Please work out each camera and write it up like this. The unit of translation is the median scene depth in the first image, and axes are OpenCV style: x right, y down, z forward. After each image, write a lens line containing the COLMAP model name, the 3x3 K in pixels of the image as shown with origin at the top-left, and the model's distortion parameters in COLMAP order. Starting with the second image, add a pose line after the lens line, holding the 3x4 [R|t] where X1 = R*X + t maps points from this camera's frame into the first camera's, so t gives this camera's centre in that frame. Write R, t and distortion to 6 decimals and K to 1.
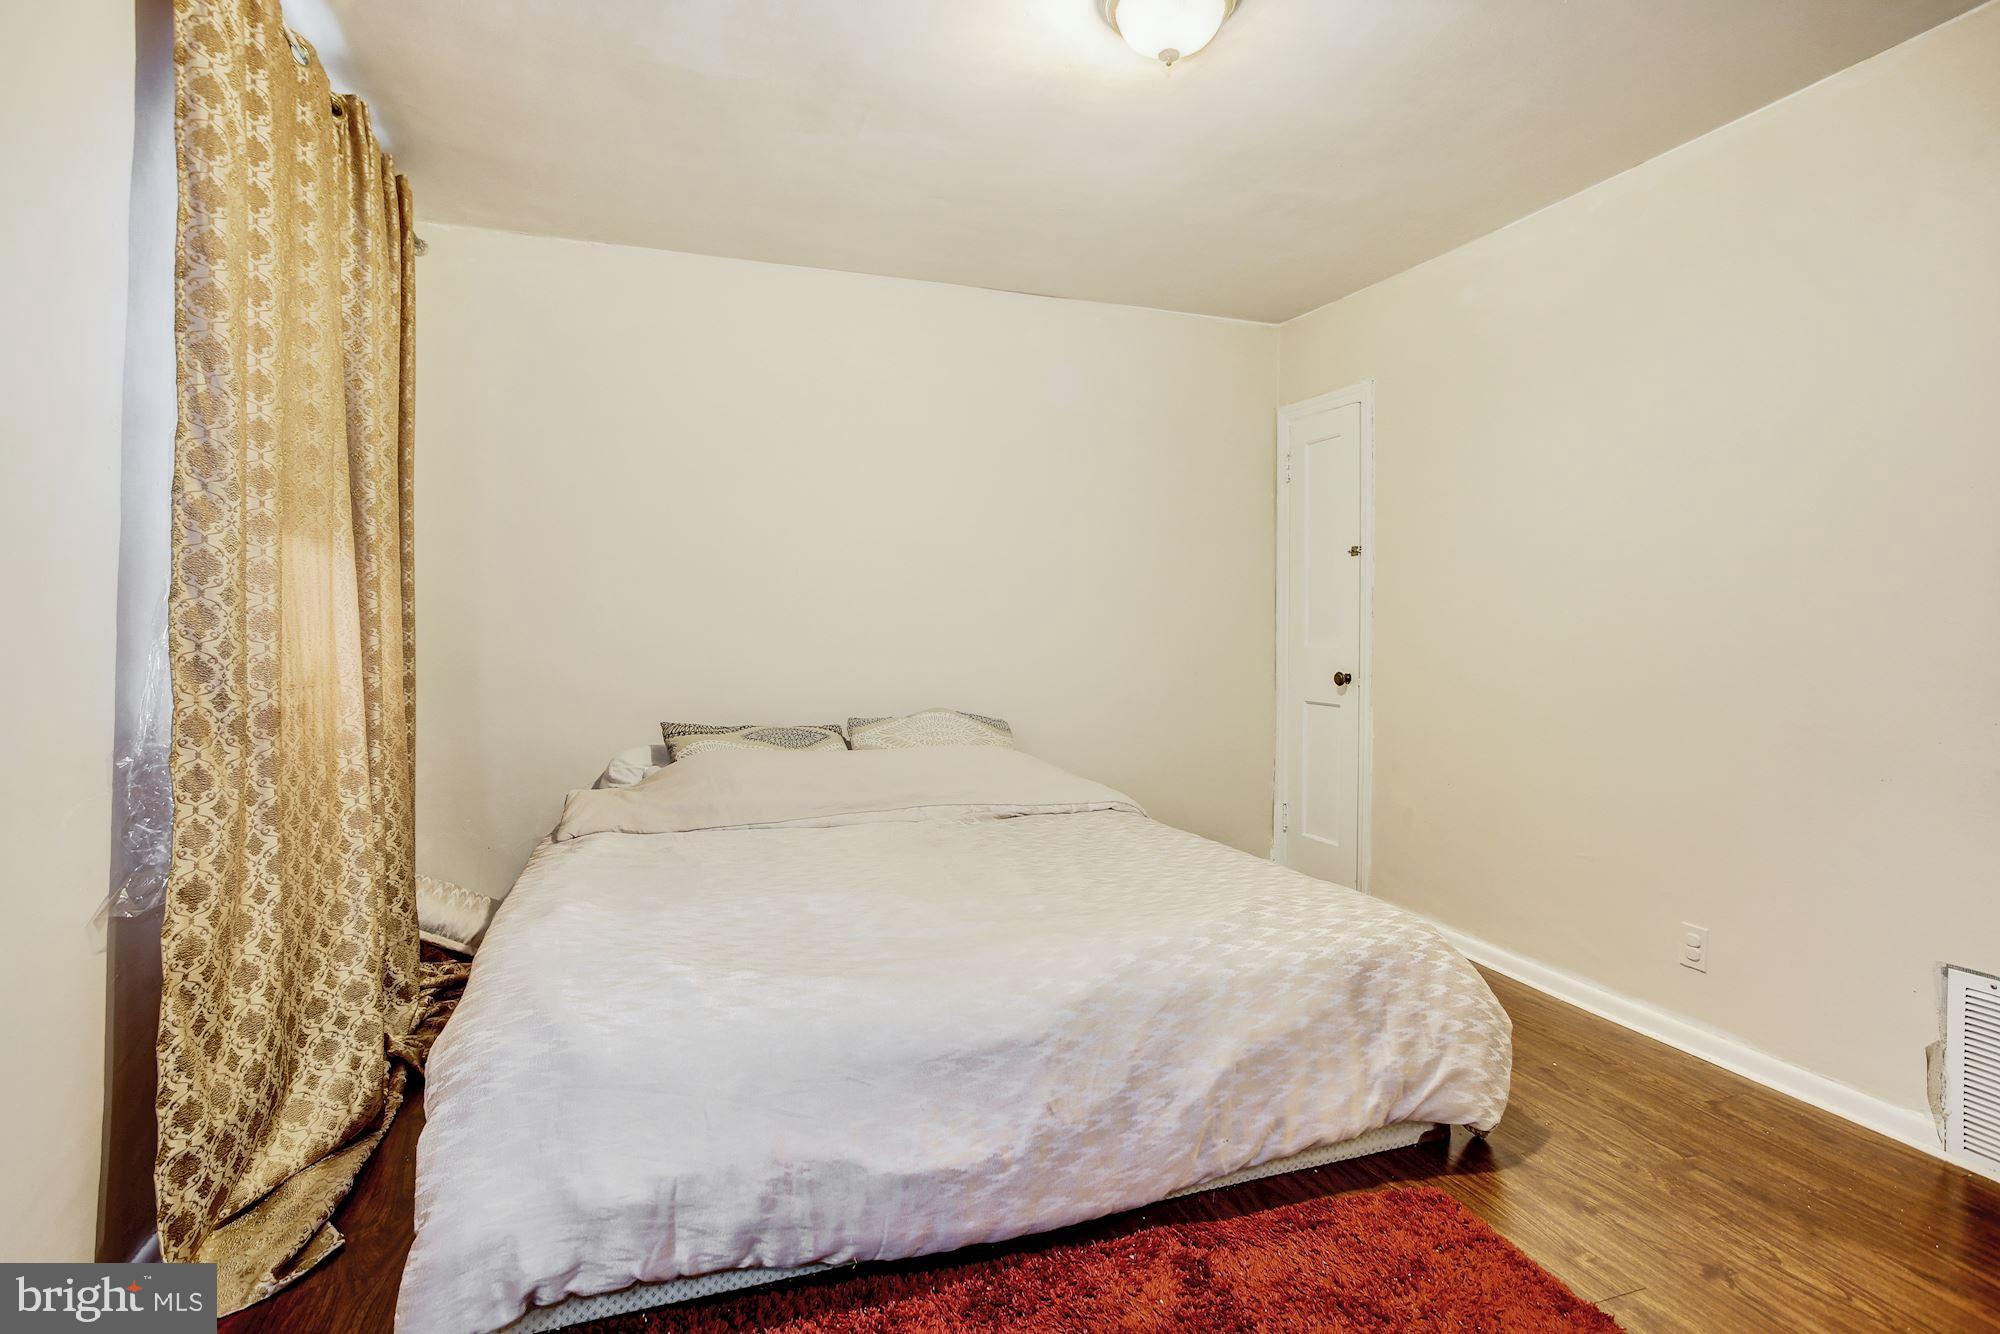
lens RADIAL K [[997.7, 0, 1005.2], [0, 997.7, 651.0], [0, 0, 1]] dist [-0.063311, 0.047392]
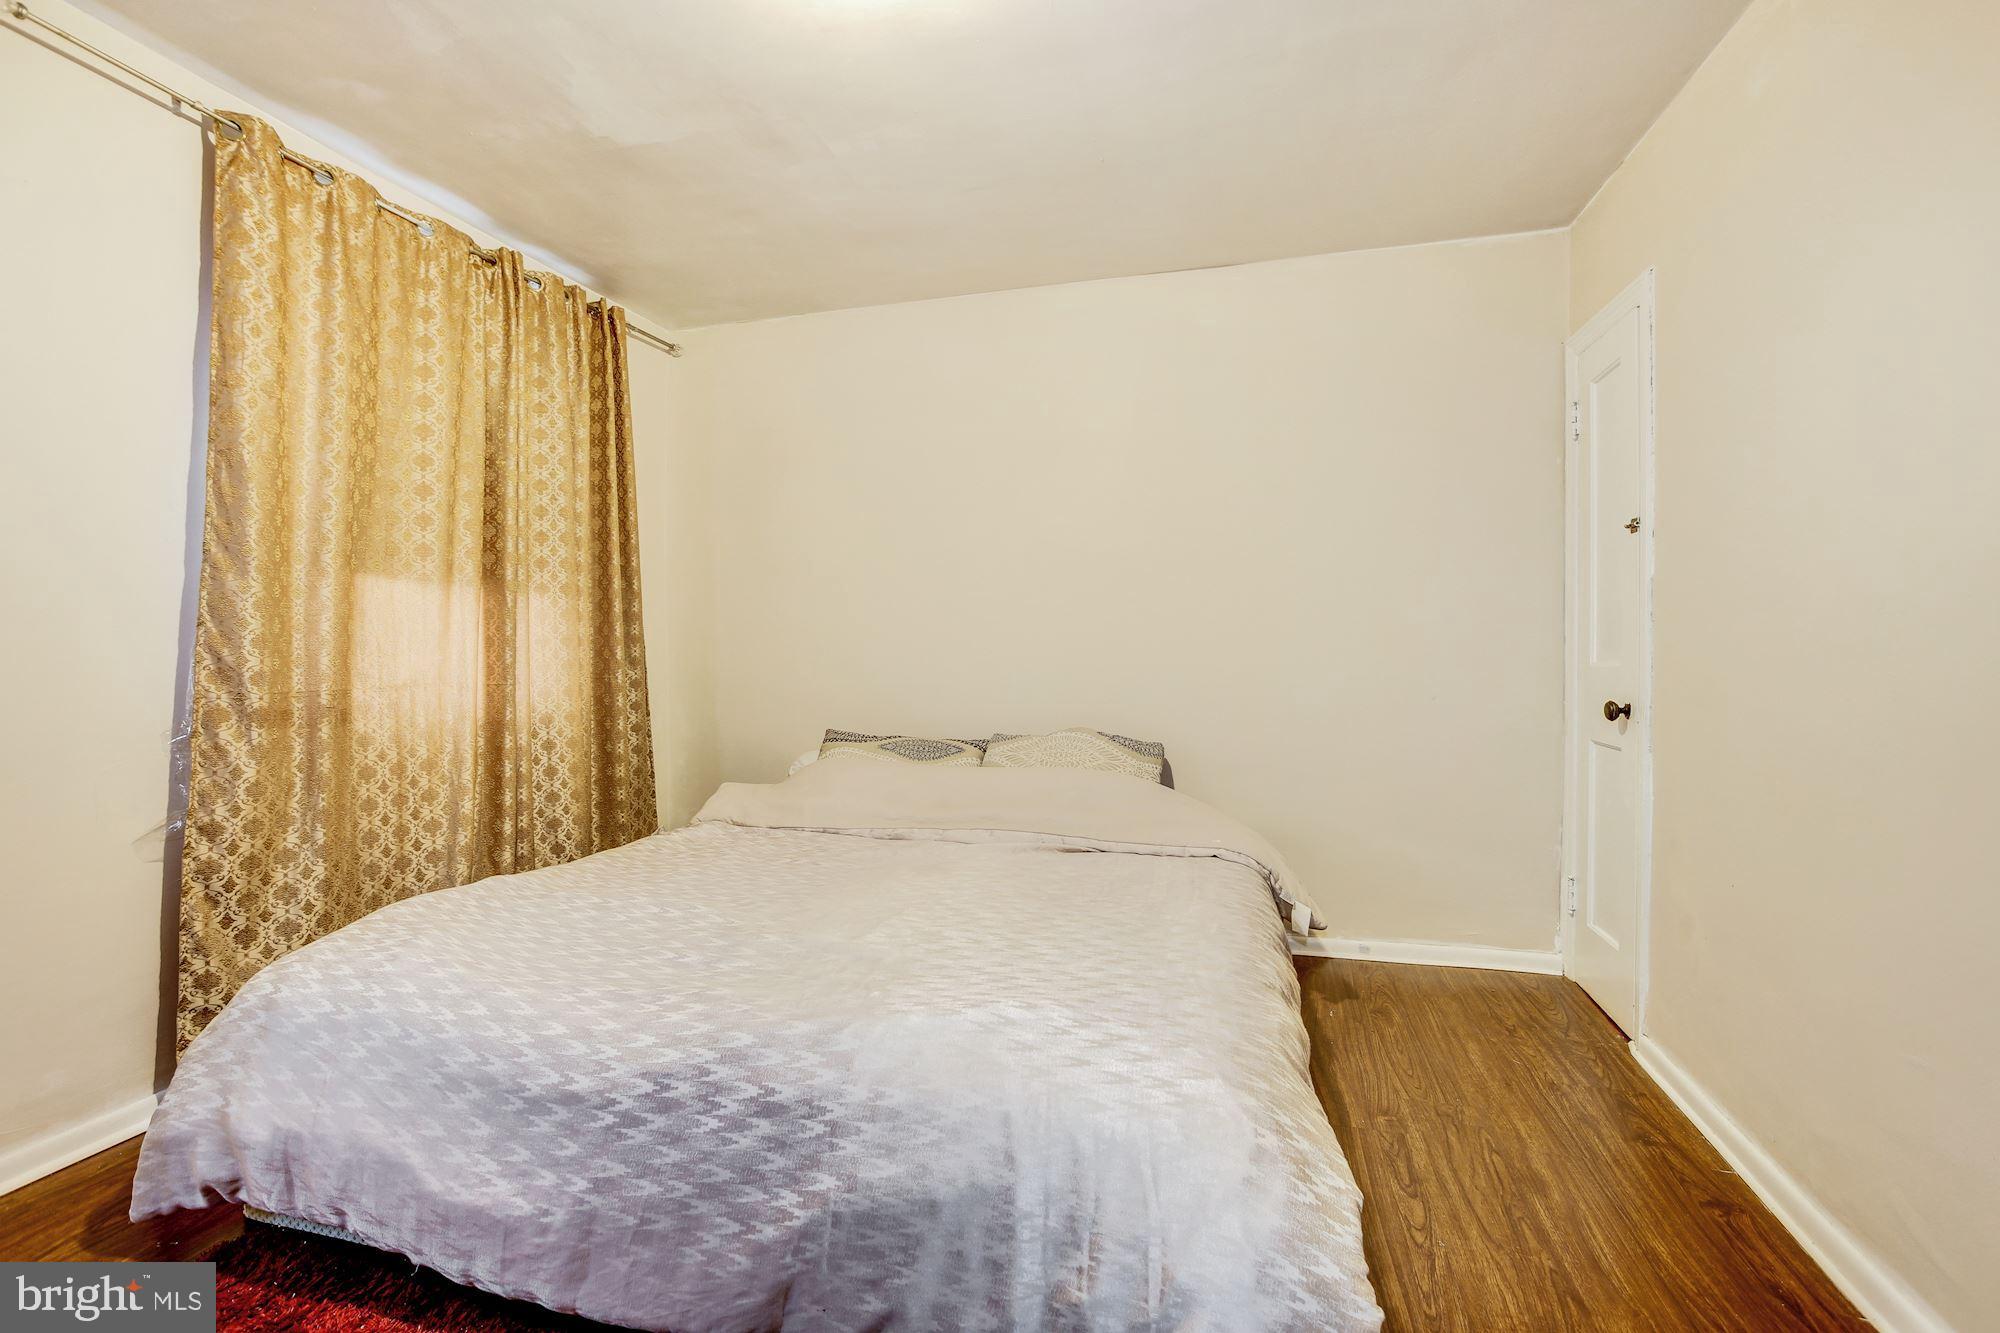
lens RADIAL K [[896.1, 0, 1000.0], [0, 896.1, 666.5], [0, 0, 1]] dist [-0.068576, 0.039216]
pose [[0.814481, 0.006478, -0.580154, 0.714921], [-0.006076, 0.999978, 0.002636, -0.004395], [0.580158, 0.001378, 0.814503, 0.518444]]
